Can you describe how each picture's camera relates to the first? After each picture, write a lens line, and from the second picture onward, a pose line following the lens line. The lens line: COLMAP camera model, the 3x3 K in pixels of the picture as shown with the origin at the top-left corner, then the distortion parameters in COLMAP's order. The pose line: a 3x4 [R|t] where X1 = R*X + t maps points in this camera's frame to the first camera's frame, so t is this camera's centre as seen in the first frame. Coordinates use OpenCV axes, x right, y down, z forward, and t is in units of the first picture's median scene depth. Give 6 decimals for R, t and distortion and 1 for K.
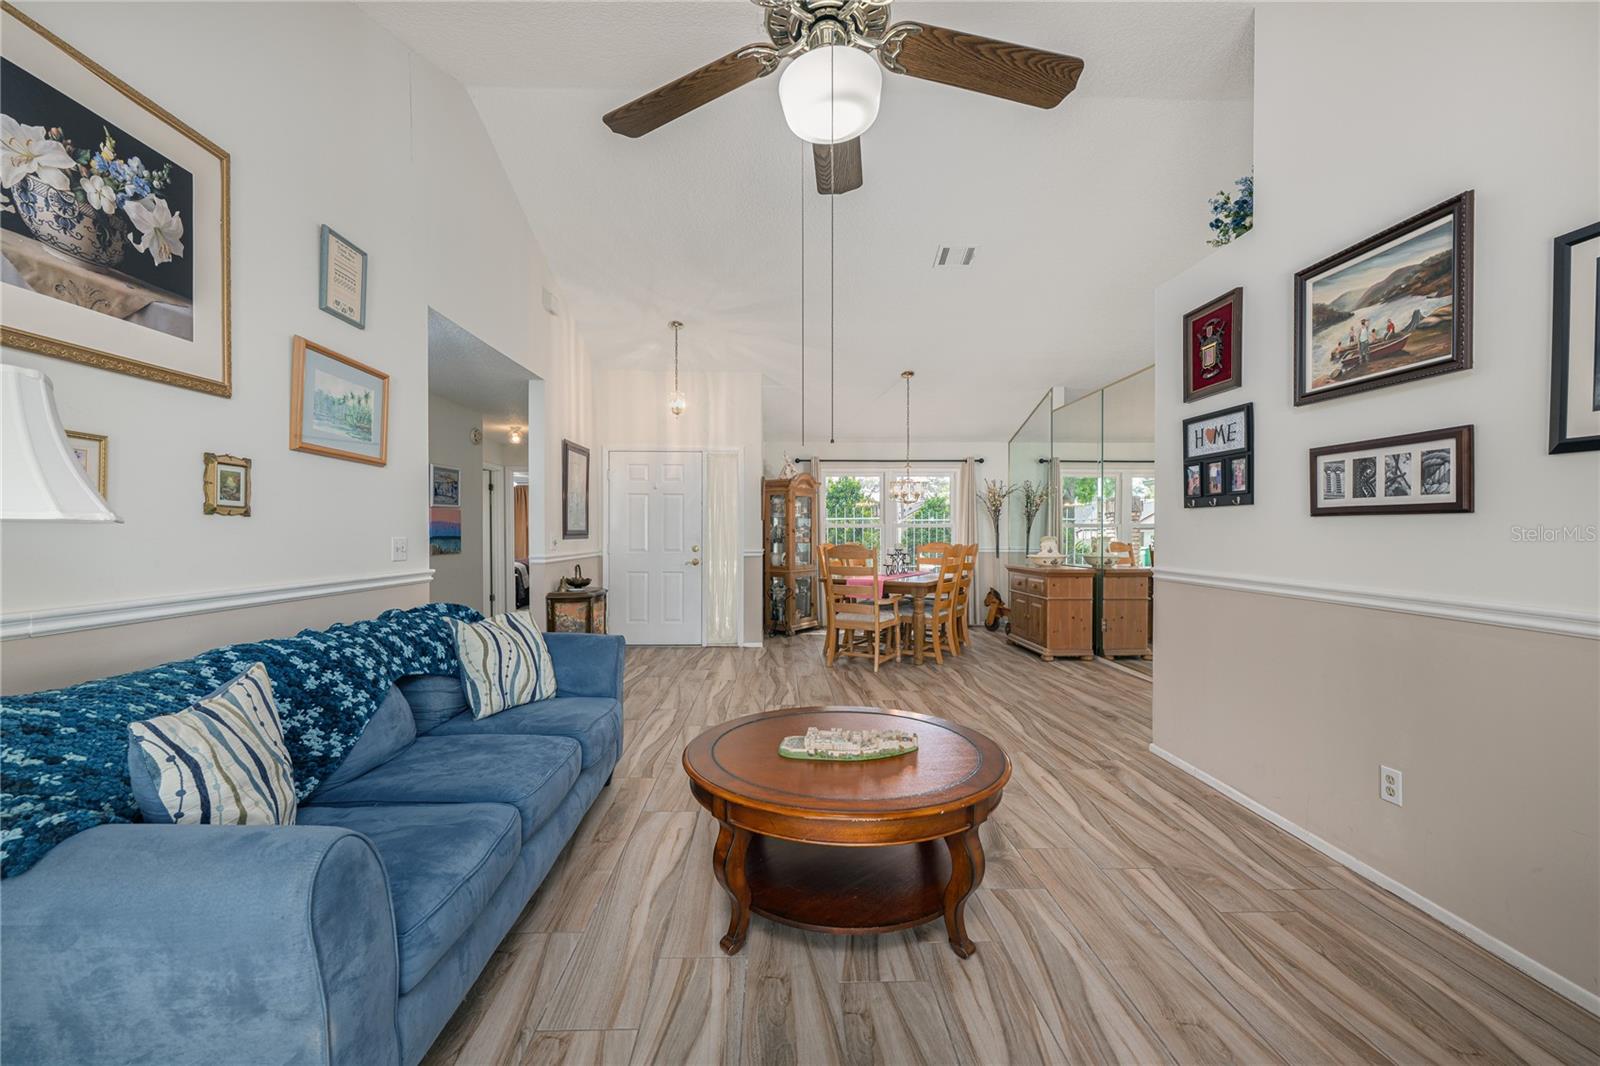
lens RADIAL K [[650.7, 0, 890.2], [0, 650.7, 535.3], [0, 0, 1]] dist [0.000856, -0.000671]
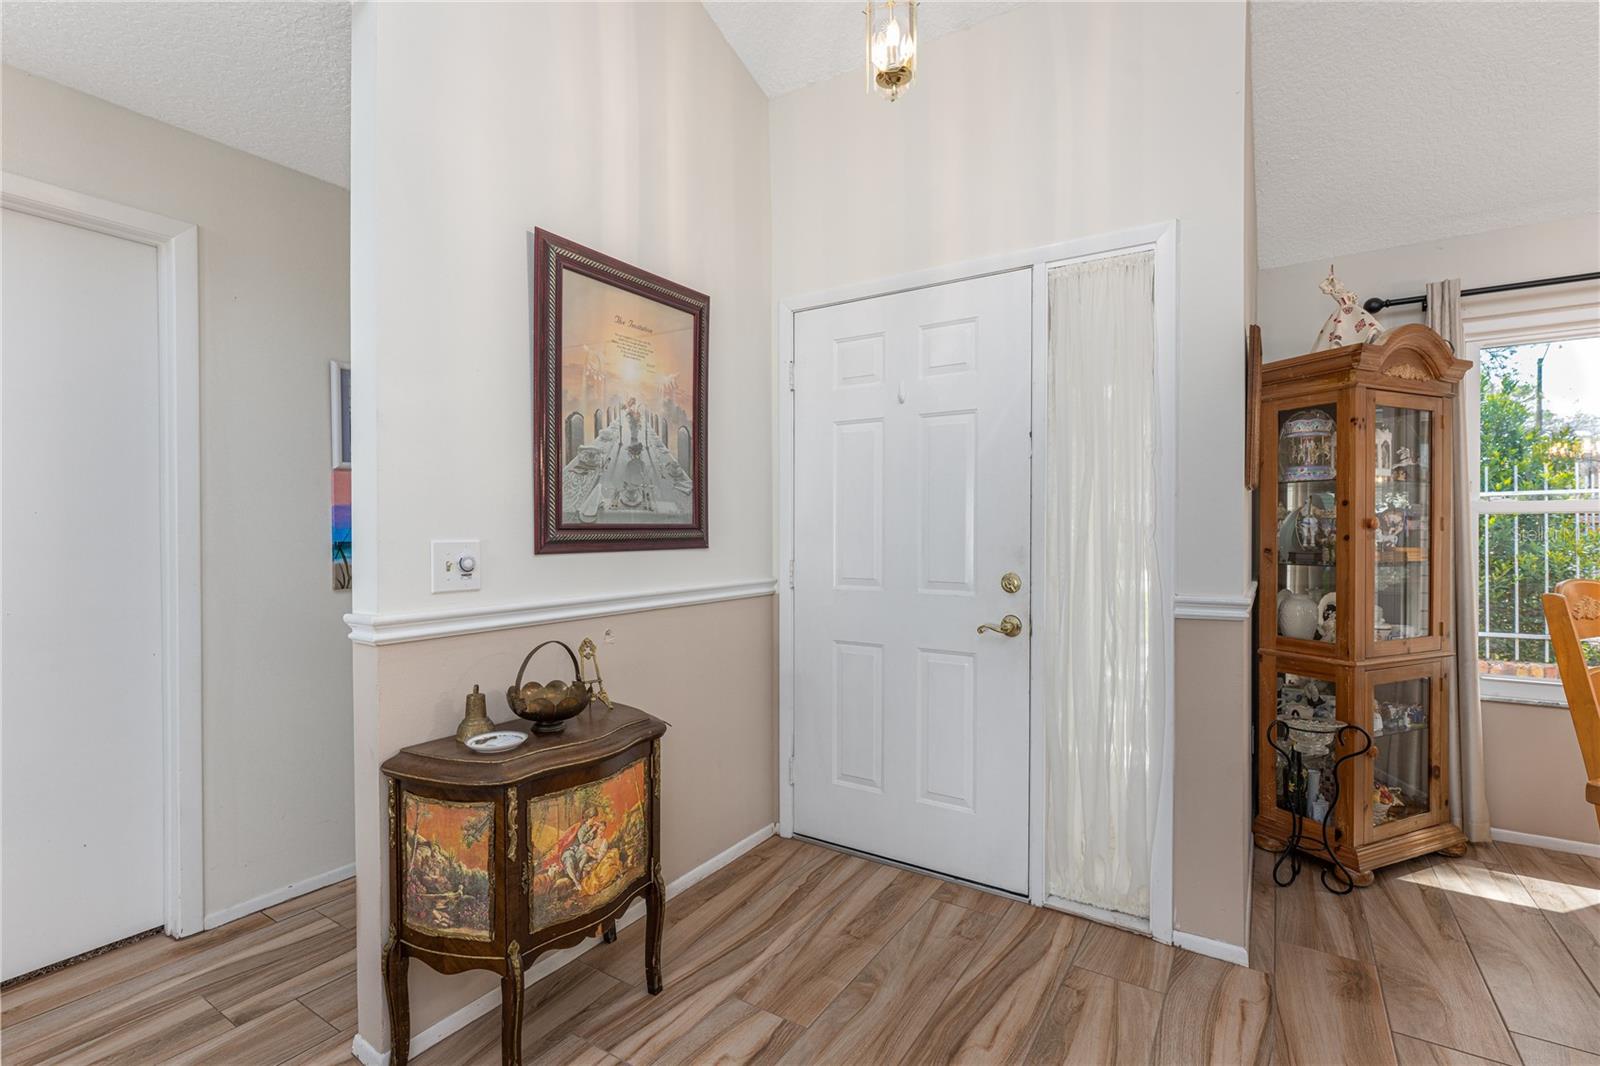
lens RADIAL K [[841.3, 0, 804.5], [0, 841.3, 531.8], [0, 0, 1]] dist [-0.005445, 0.000178]
pose [[0.774505, -0.001066, -0.632567, -0.107572], [-0.004643, 0.999962, -0.007370, -0.000728], [0.632551, 0.008645, 0.774471, 0.555751]]
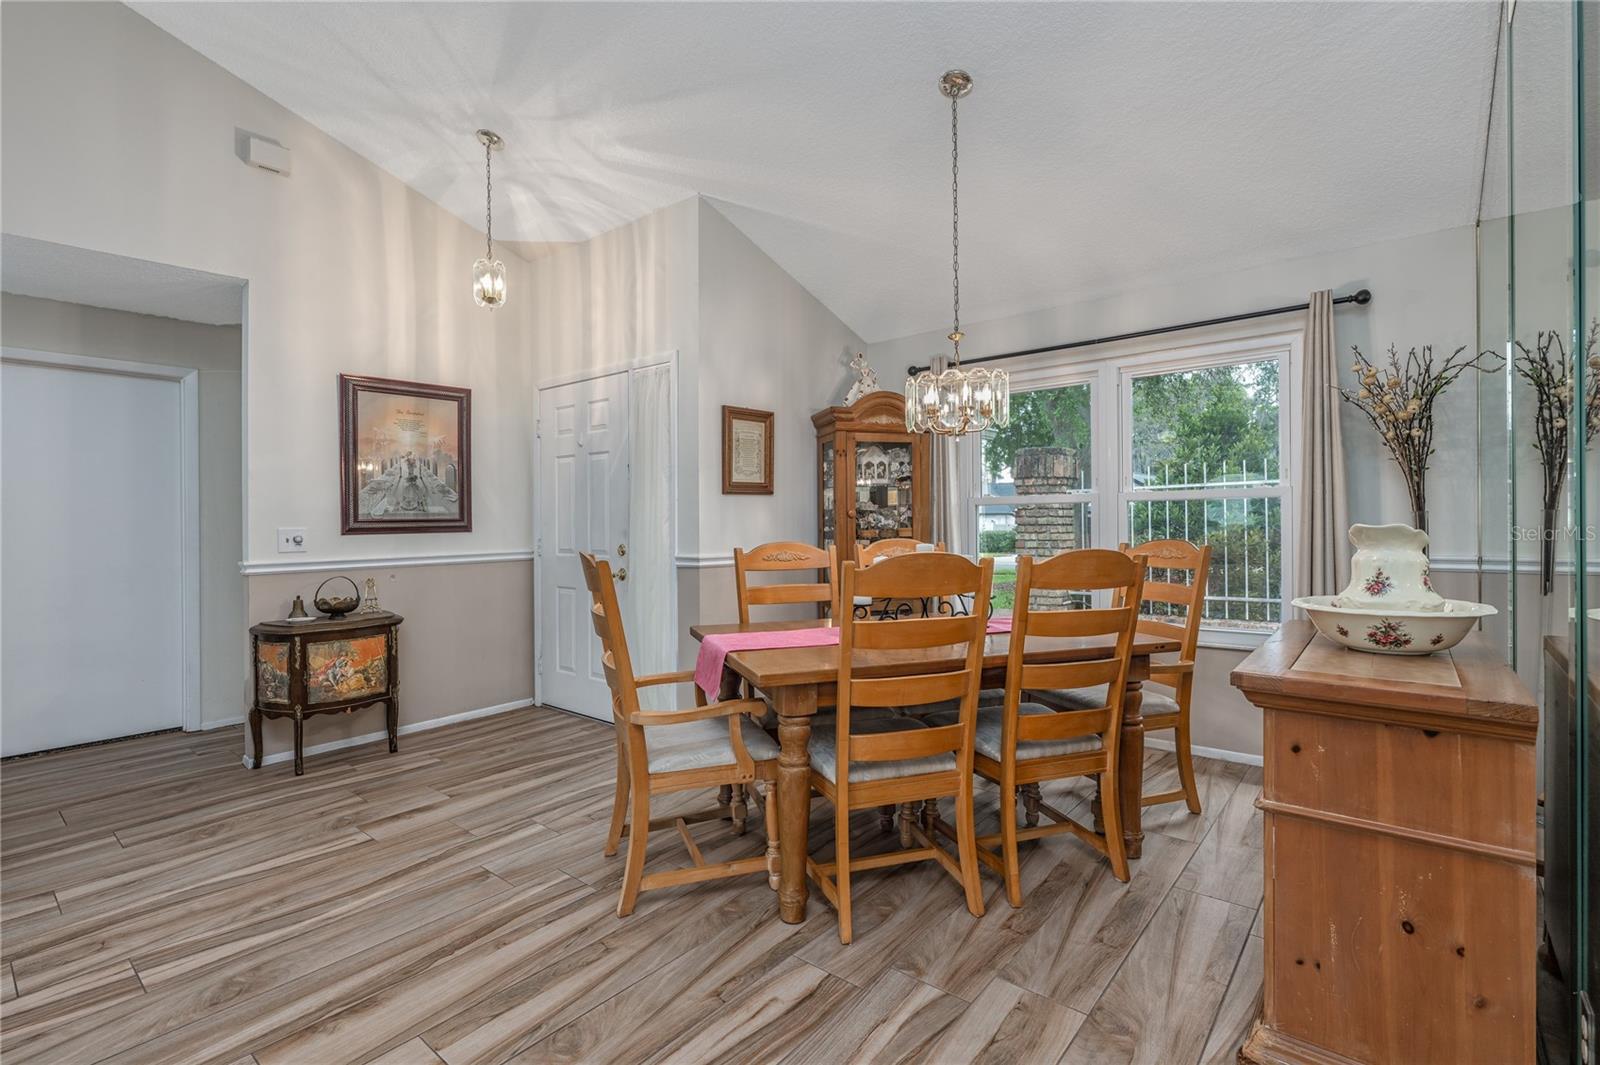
lens RADIAL K [[841.3, 0, 788.0], [0, 841.3, 506.3], [0, 0, 1]] dist [-0.005445, 0.000178]
pose [[0.687578, -0.021977, -0.725778, 0.270373], [0.006333, 0.999685, -0.024271, 0.001532], [0.726083, 0.012092, 0.687501, 0.545692]]
